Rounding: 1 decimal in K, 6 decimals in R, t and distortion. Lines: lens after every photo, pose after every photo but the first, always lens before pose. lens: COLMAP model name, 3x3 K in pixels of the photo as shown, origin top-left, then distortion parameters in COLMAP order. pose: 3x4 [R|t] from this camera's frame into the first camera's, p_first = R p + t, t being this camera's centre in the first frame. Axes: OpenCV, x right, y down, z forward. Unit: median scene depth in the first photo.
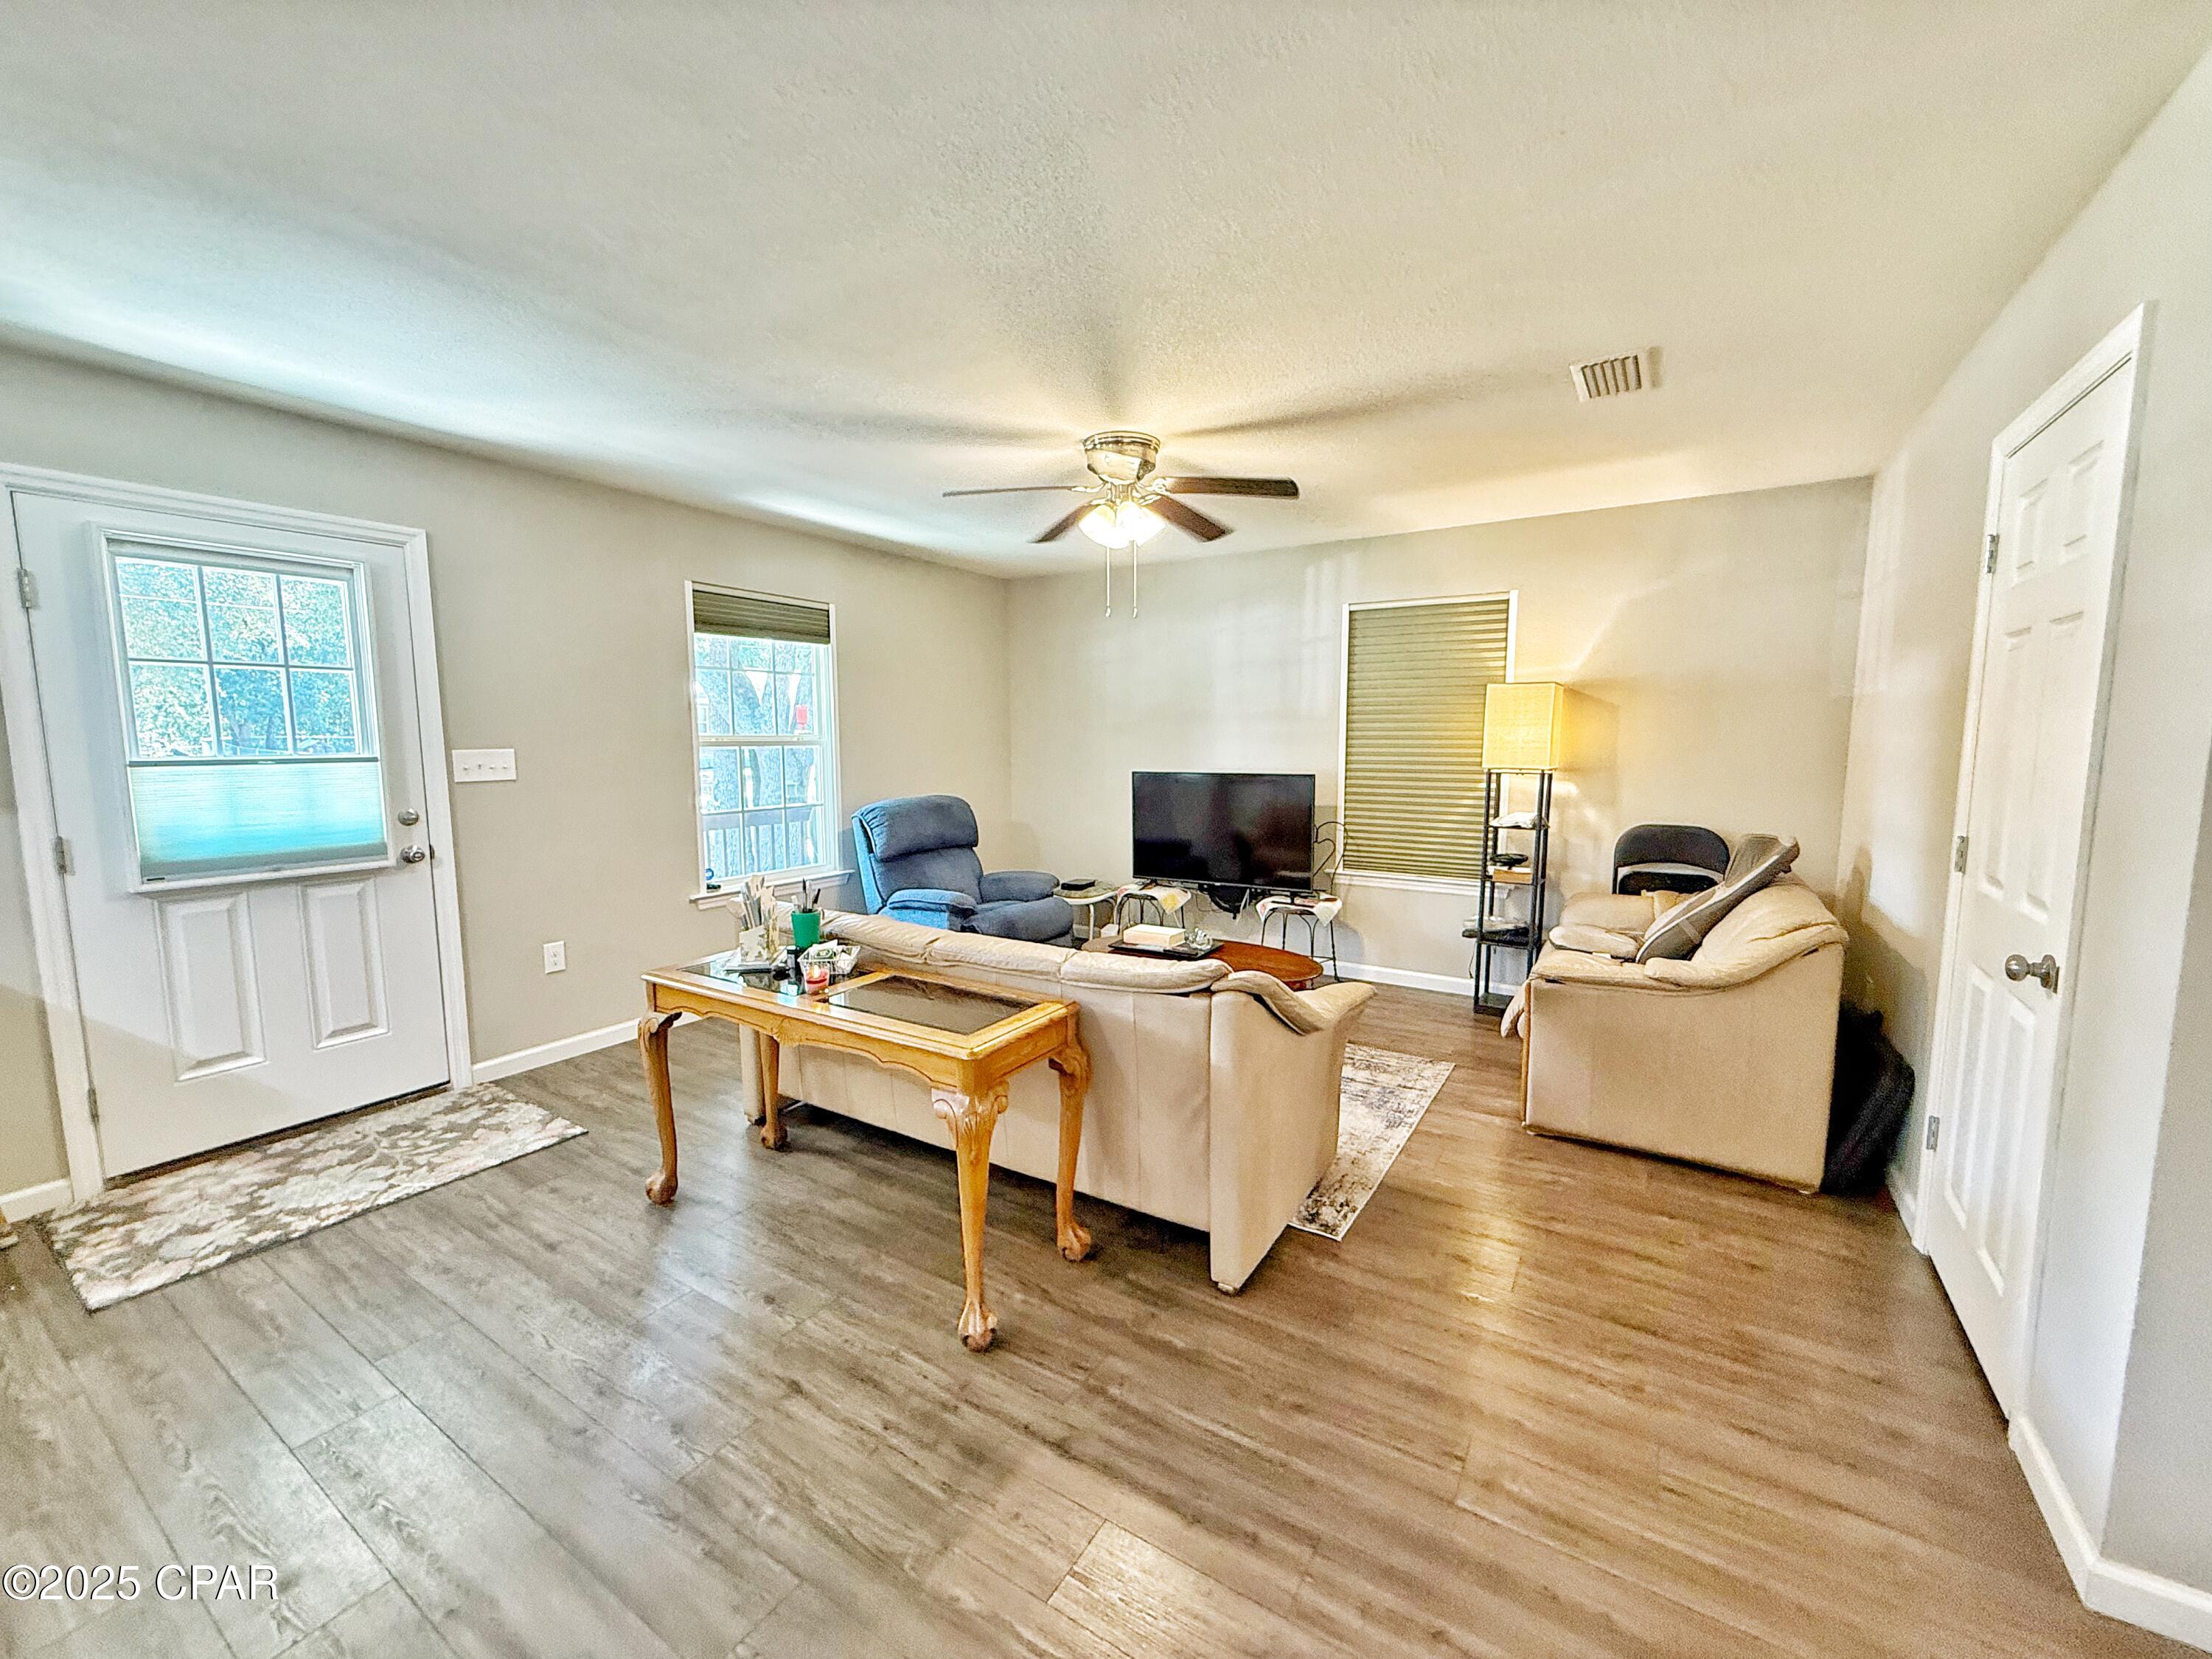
lens RADIAL K [[882.2, 0, 1102.3], [0, 882.2, 827.0], [0, 0, 1]] dist [-0.001302, 0.000193]
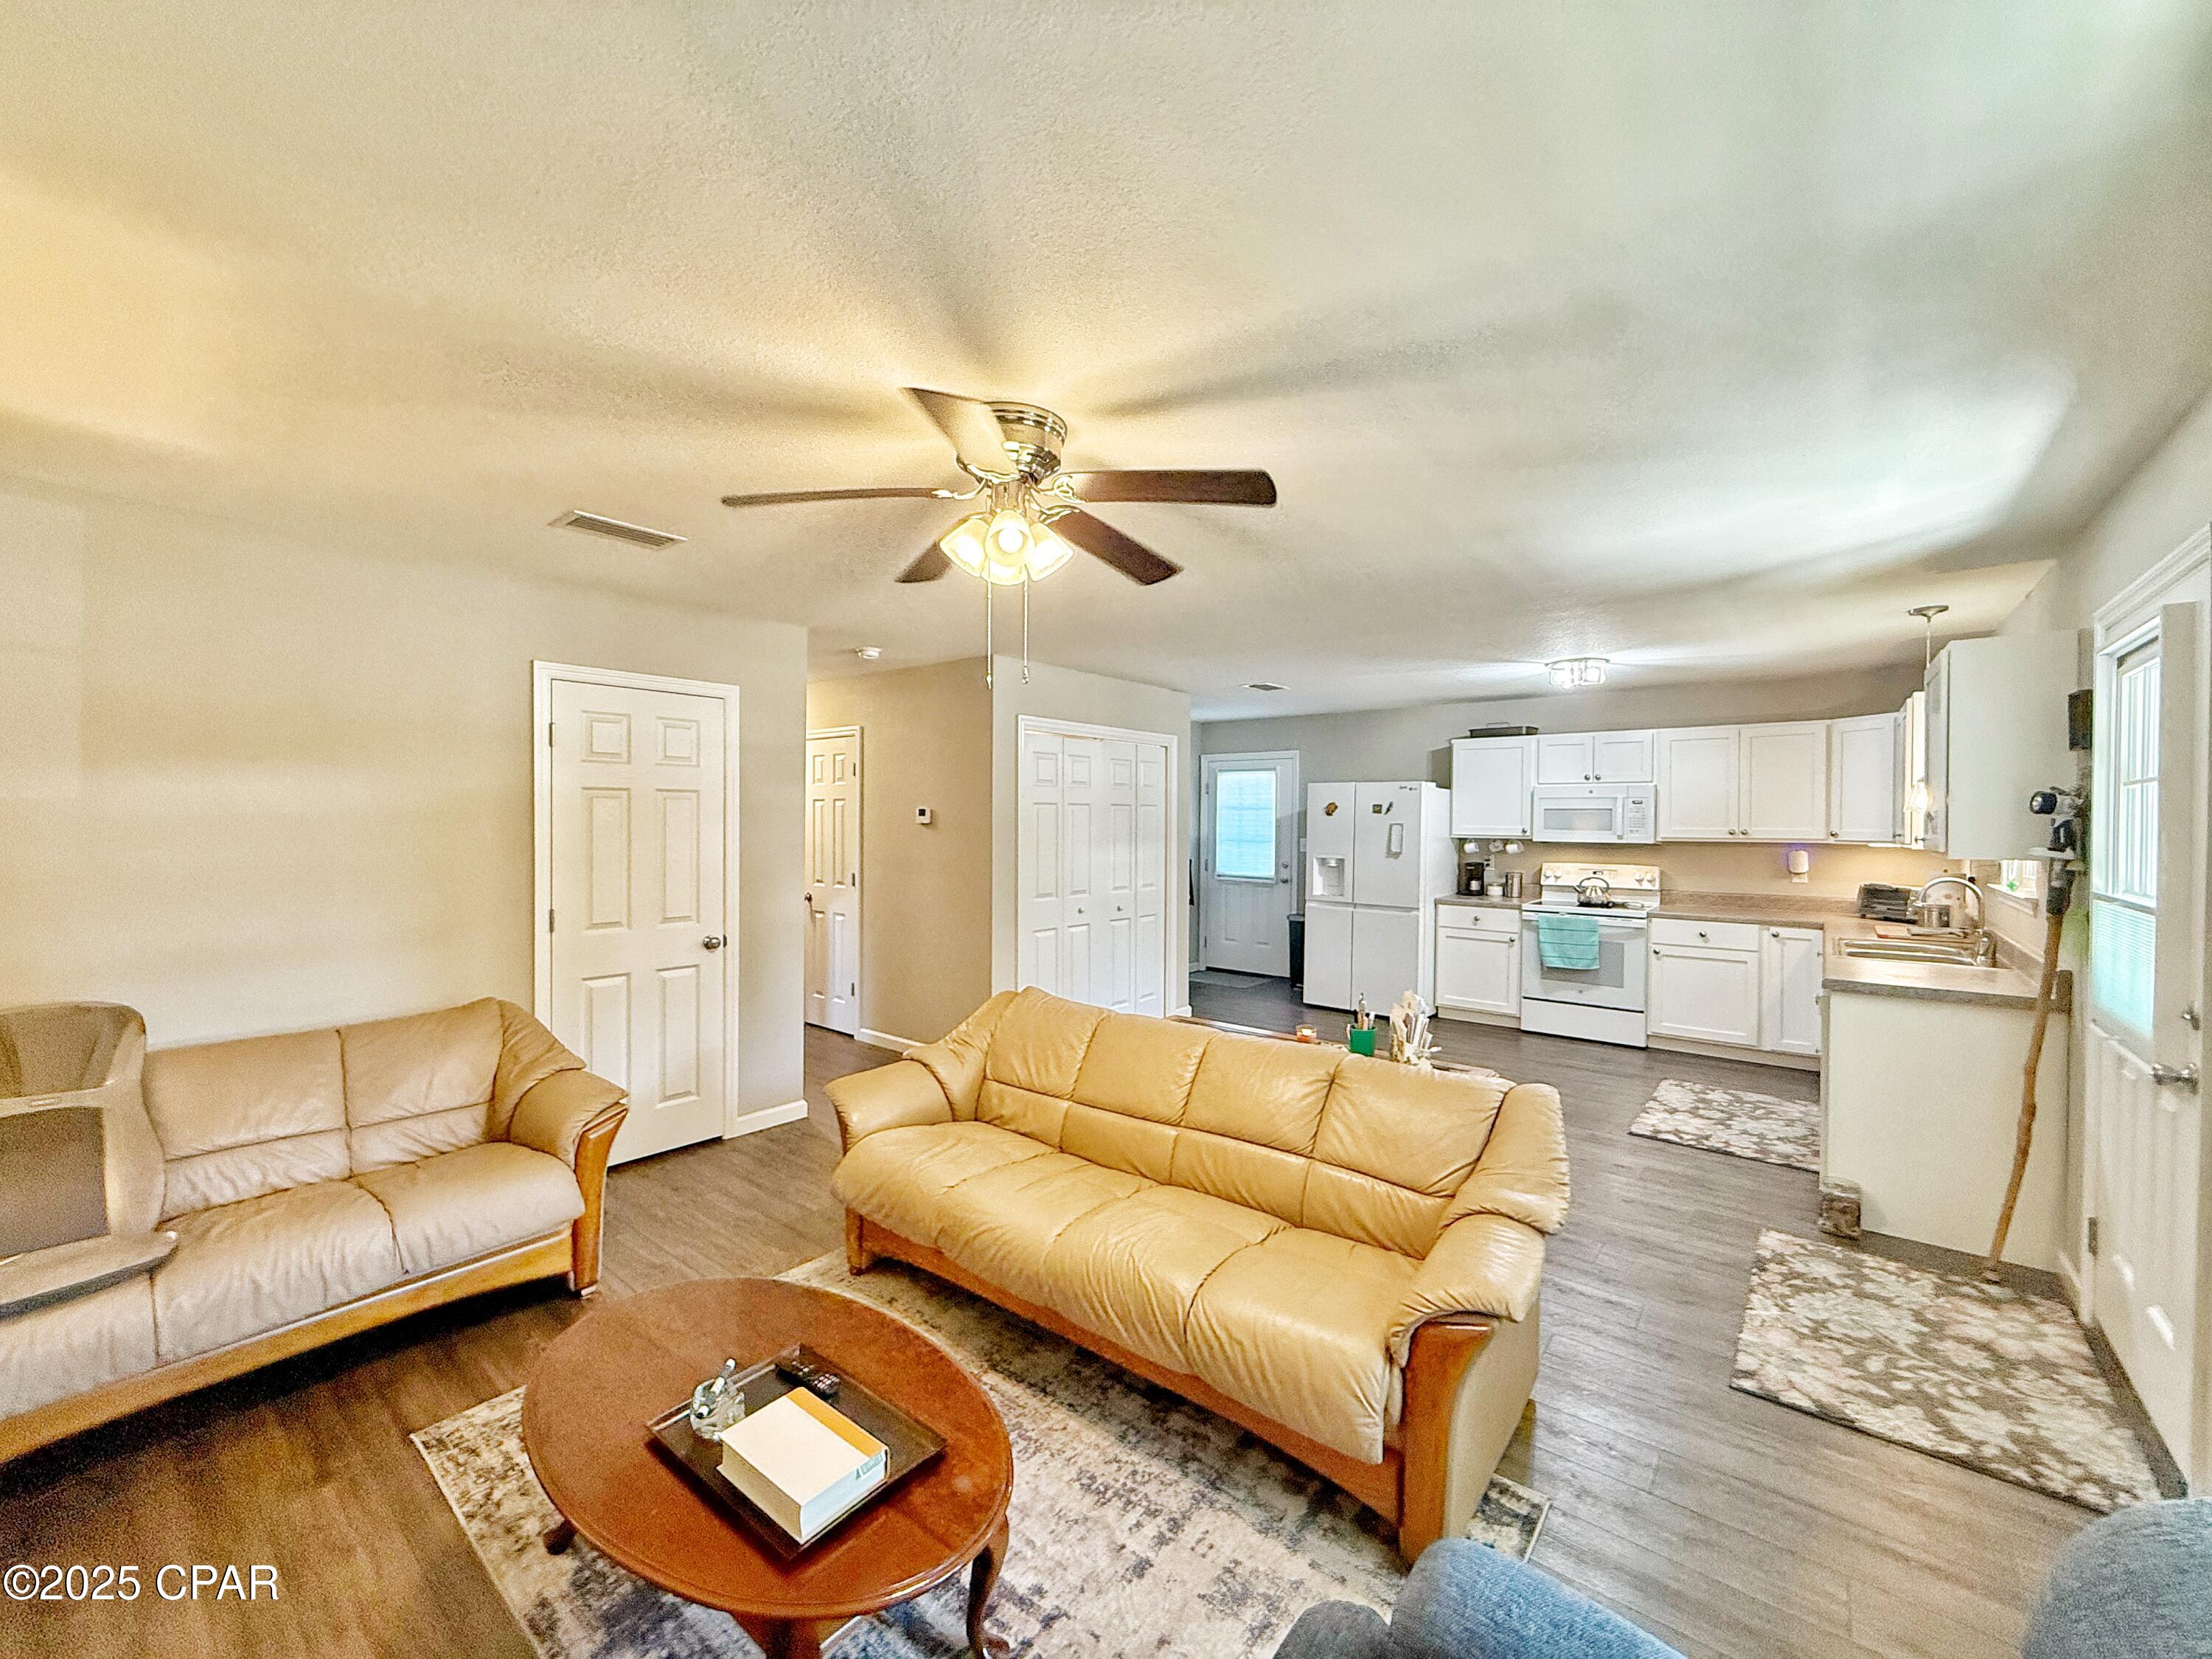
lens RADIAL K [[882.2, 0, 1092.7], [0, 882.2, 830.5], [0, 0, 1]] dist [-0.001302, 0.000193]
pose [[-0.991839, -0.008197, 0.127235, -0.134871], [0.007018, 0.992909, 0.118673, -0.234424], [-0.127305, 0.118597, -0.984748, 1.839940]]
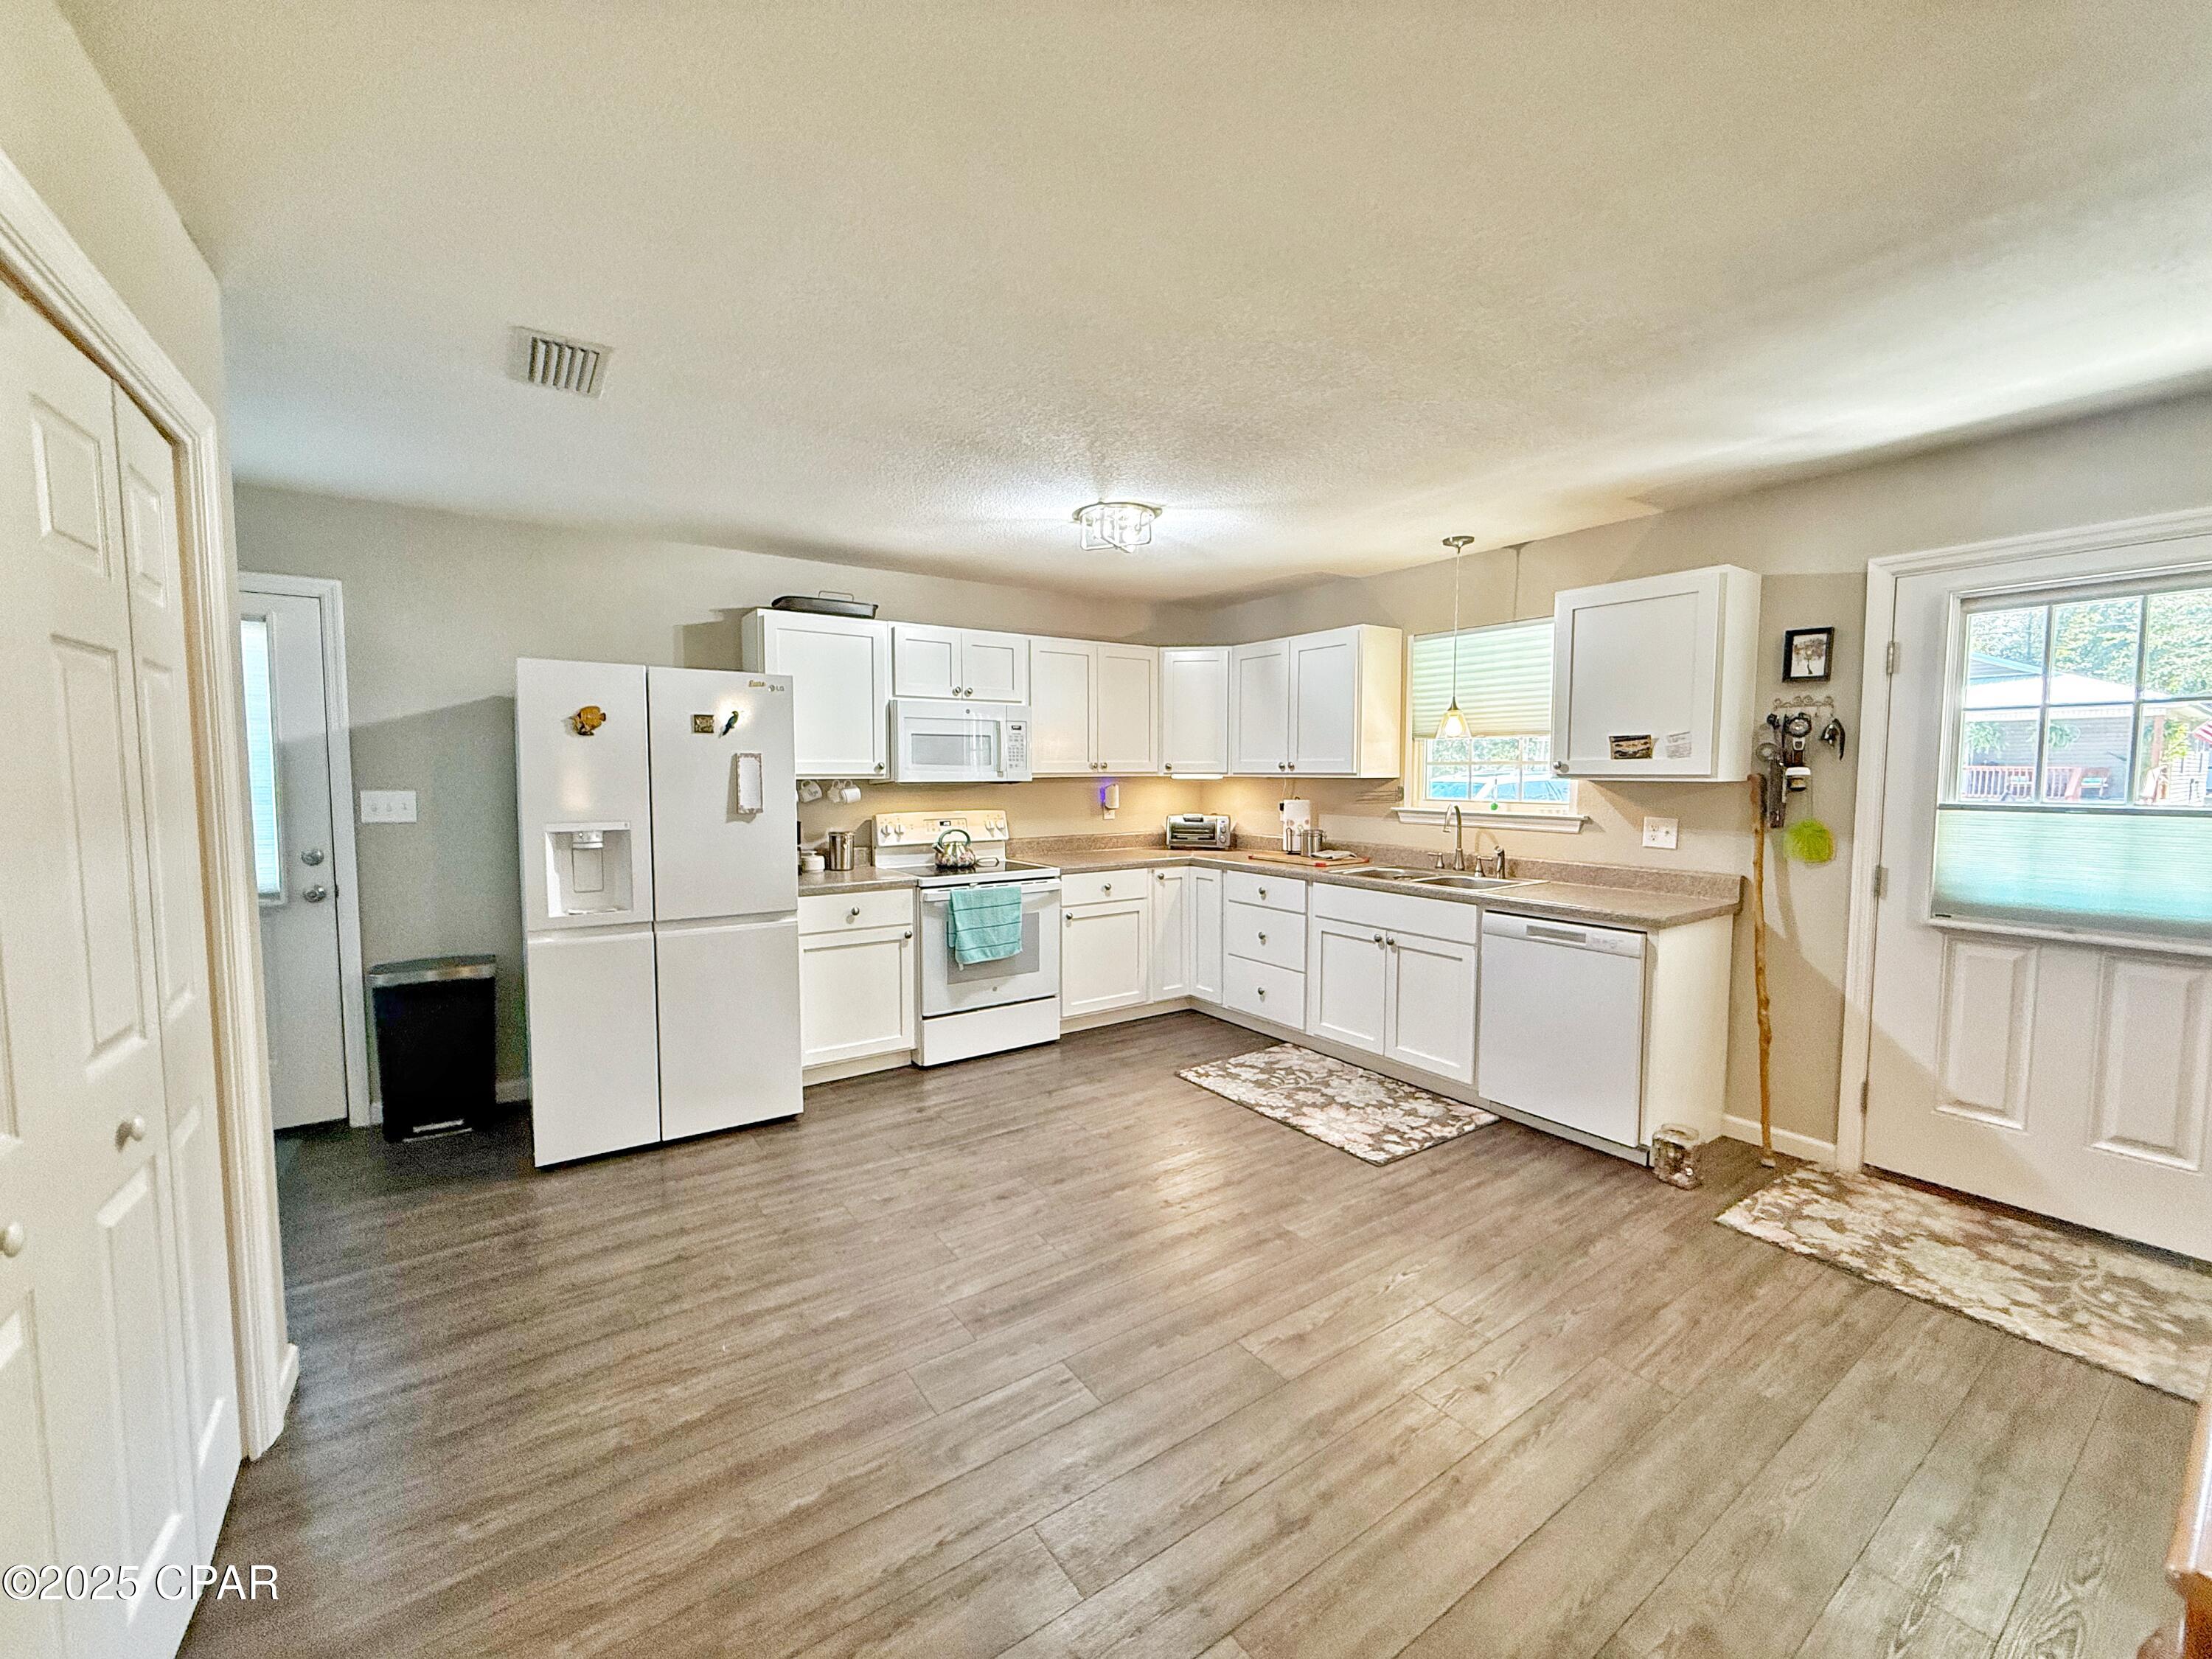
lens RADIAL K [[882.2, 0, 1099.3], [0, 882.2, 831.7], [0, 0, 1]] dist [-0.001302, 0.000193]
pose [[-0.391027, 0.065268, -0.918062, 0.263433], [-0.097347, 0.988954, 0.111771, -0.055128], [0.915216, 0.133076, -0.380355, 0.420063]]
